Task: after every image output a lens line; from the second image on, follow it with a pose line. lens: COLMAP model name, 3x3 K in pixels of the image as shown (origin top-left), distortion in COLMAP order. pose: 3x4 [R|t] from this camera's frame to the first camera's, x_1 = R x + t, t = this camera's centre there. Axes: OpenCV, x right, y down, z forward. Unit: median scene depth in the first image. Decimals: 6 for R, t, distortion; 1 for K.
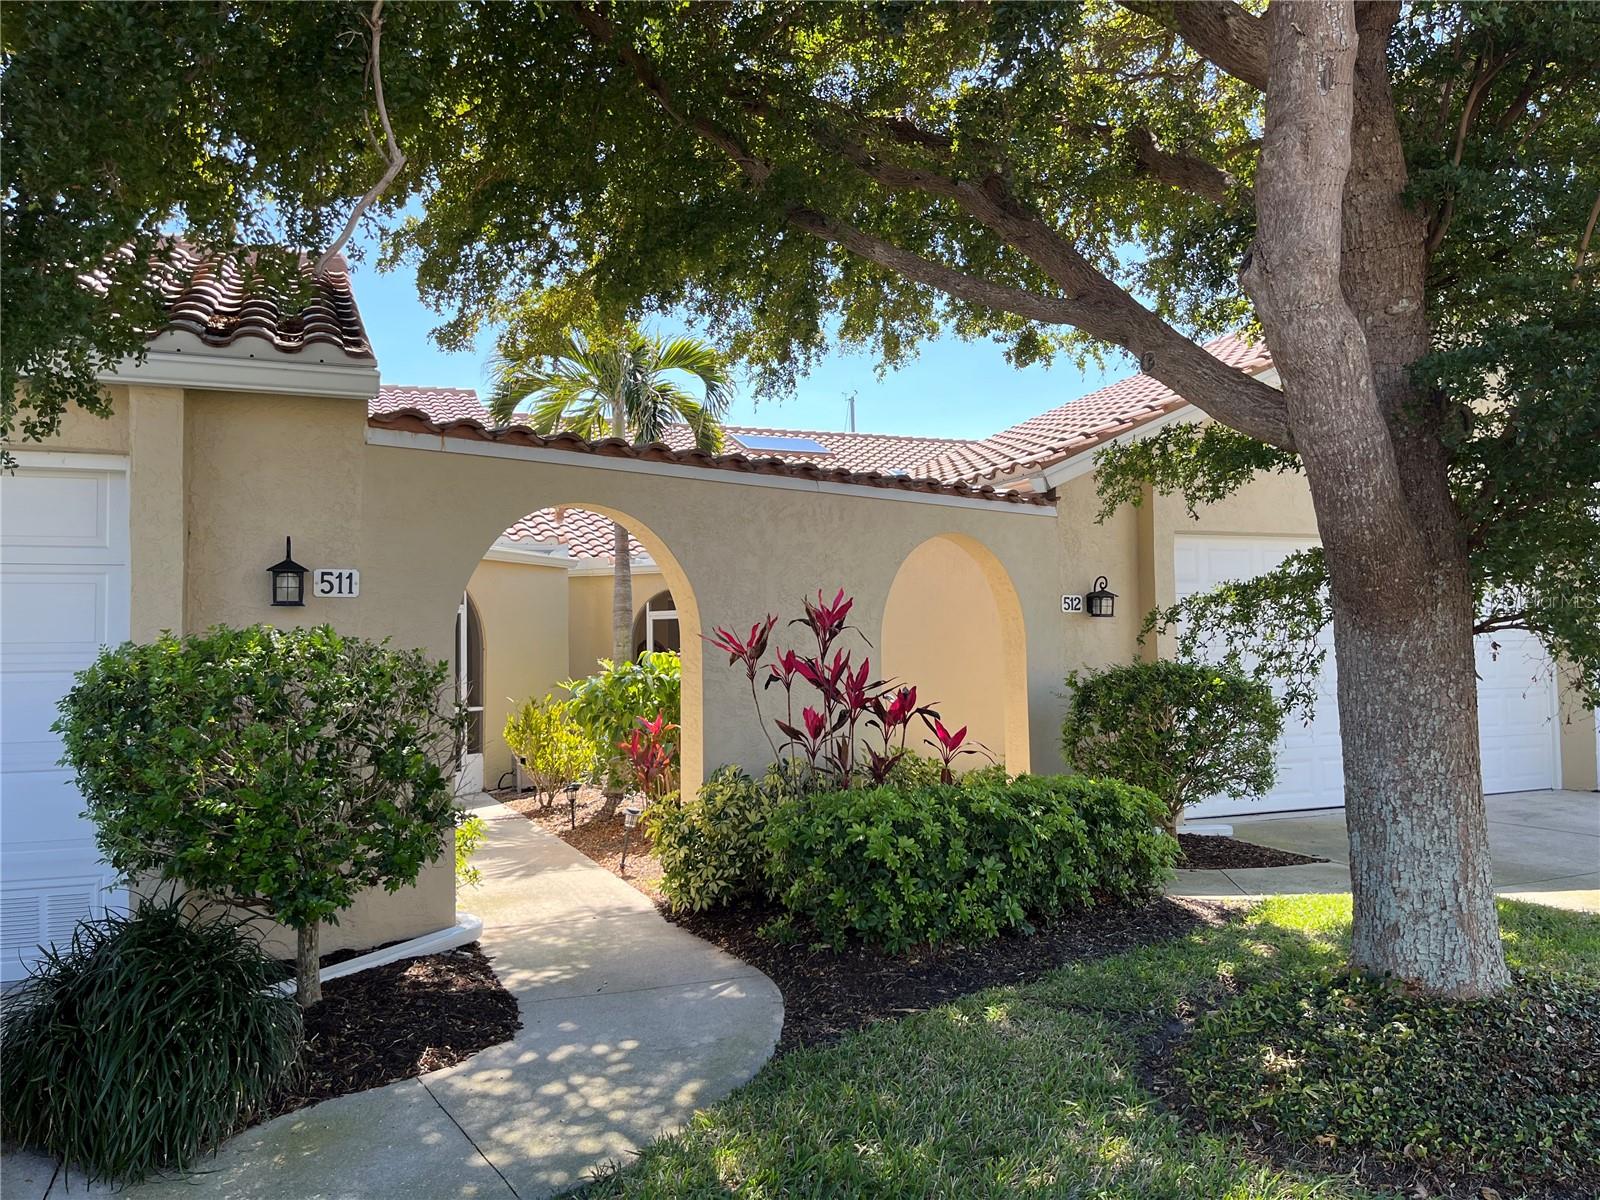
lens RADIAL K [[1197.5, 0, 846.0], [0, 1197.5, 601.9], [0, 0, 1]] dist [0.040499, -0.084268]
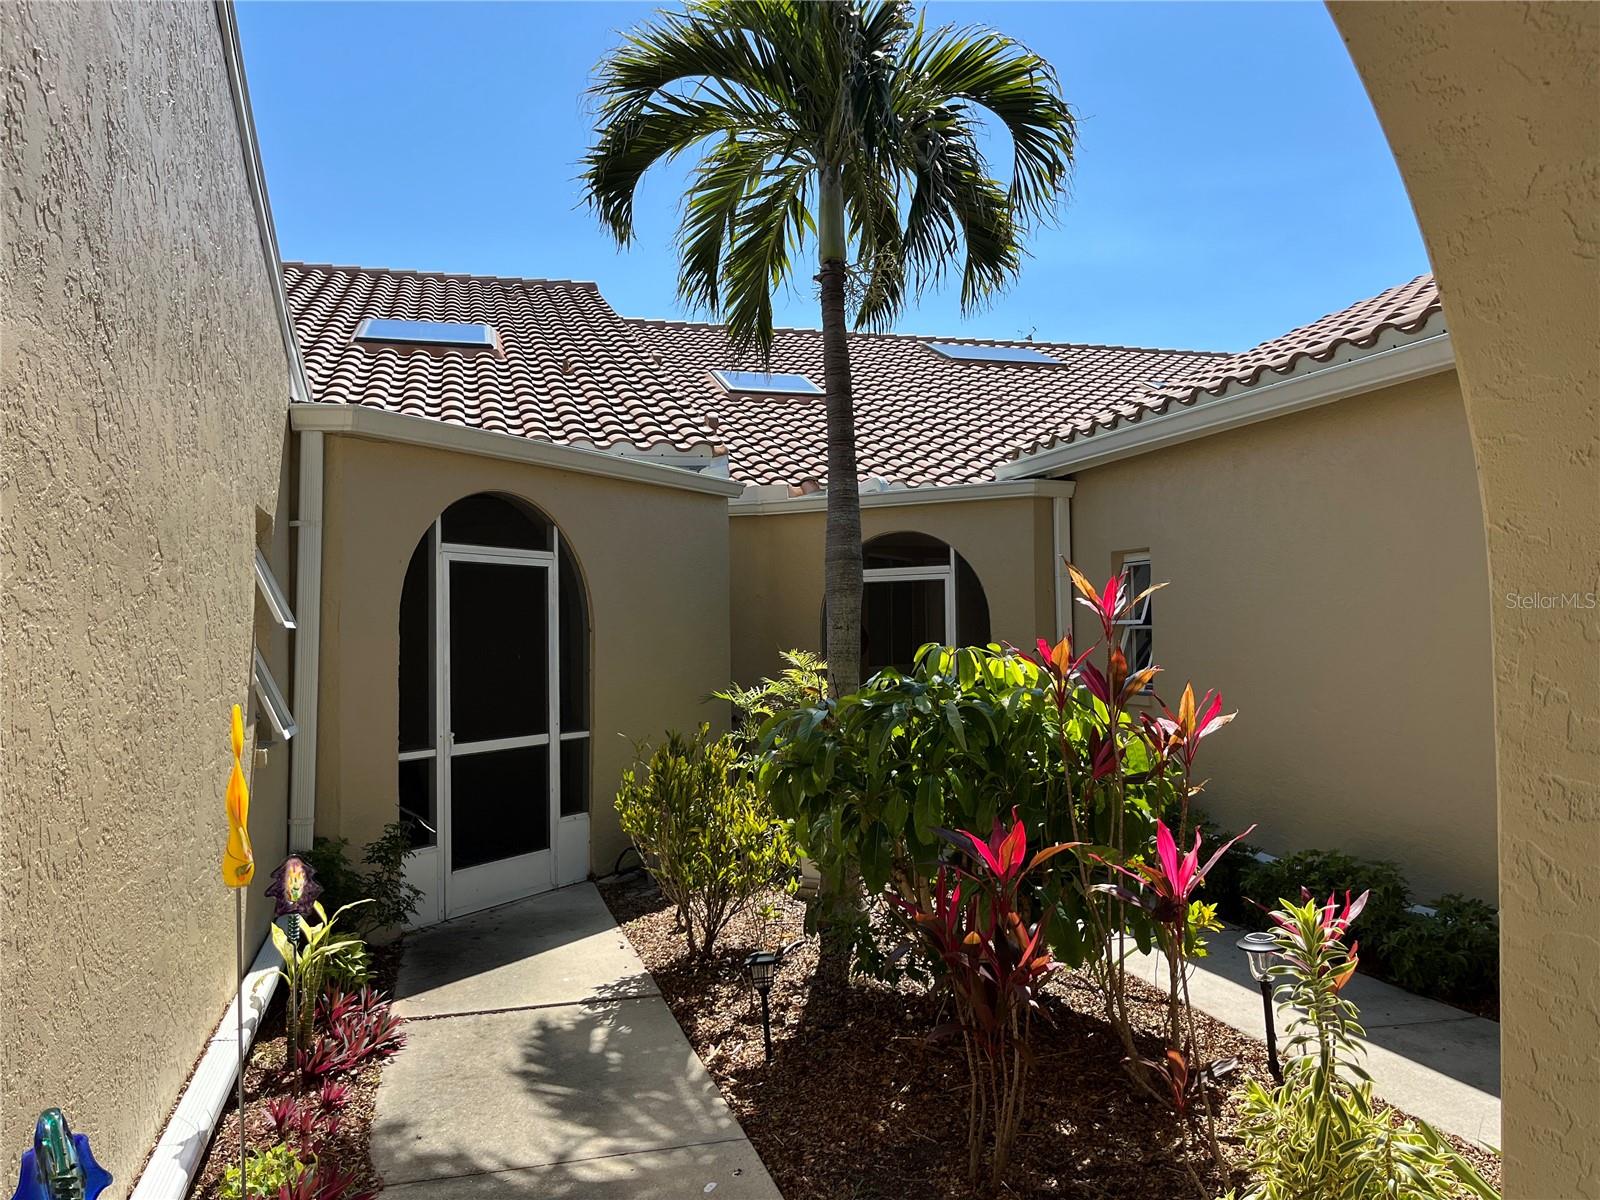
lens RADIAL K [[1197.5, 0, 846.0], [0, 1197.5, 601.9], [0, 0, 1]] dist [0.040499, -0.084268]
pose [[0.994359, 0.006130, -0.105892, -0.121837], [-0.003709, 0.999728, 0.023044, 0.011458], [0.106004, -0.022521, 0.994111, 0.453351]]
